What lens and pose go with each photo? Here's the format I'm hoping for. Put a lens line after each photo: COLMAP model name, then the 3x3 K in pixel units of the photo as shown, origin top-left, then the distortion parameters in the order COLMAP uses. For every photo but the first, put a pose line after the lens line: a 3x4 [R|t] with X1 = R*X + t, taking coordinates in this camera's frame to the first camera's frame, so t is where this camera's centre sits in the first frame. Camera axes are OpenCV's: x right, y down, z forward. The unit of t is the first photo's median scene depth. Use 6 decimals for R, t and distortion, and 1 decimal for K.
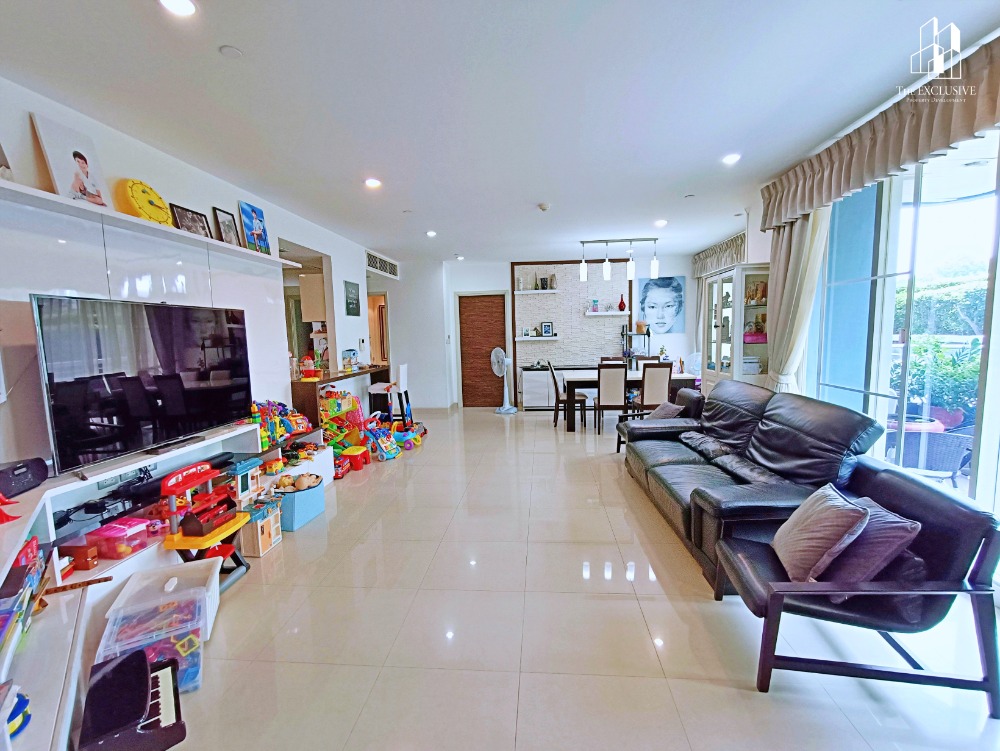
lens RADIAL K [[454.3, 0, 502.8], [0, 454.3, 380.3], [0, 0, 1]] dist [-0.003478, -0.000144]
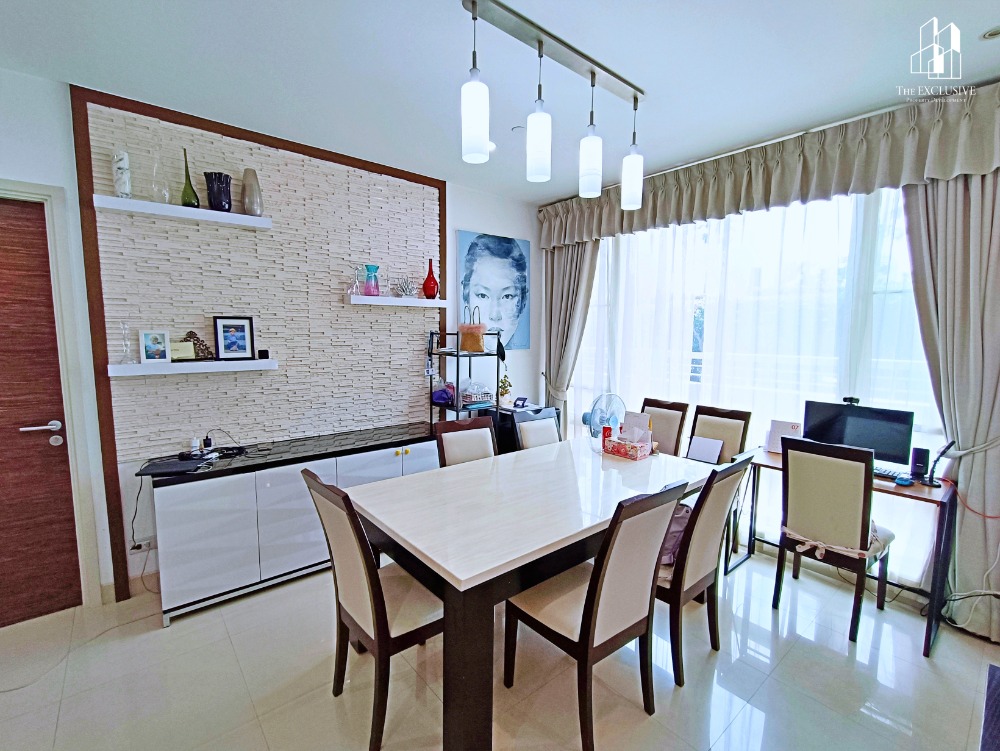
lens RADIAL K [[454.3, 0, 498.2], [0, 454.3, 383.6], [0, 0, 1]] dist [-0.003478, -0.000144]
pose [[0.707155, -0.053533, 0.705029, -0.000030], [0.054111, 0.998303, 0.021526, -0.077122], [-0.704985, 0.022928, 0.708851, 0.643885]]
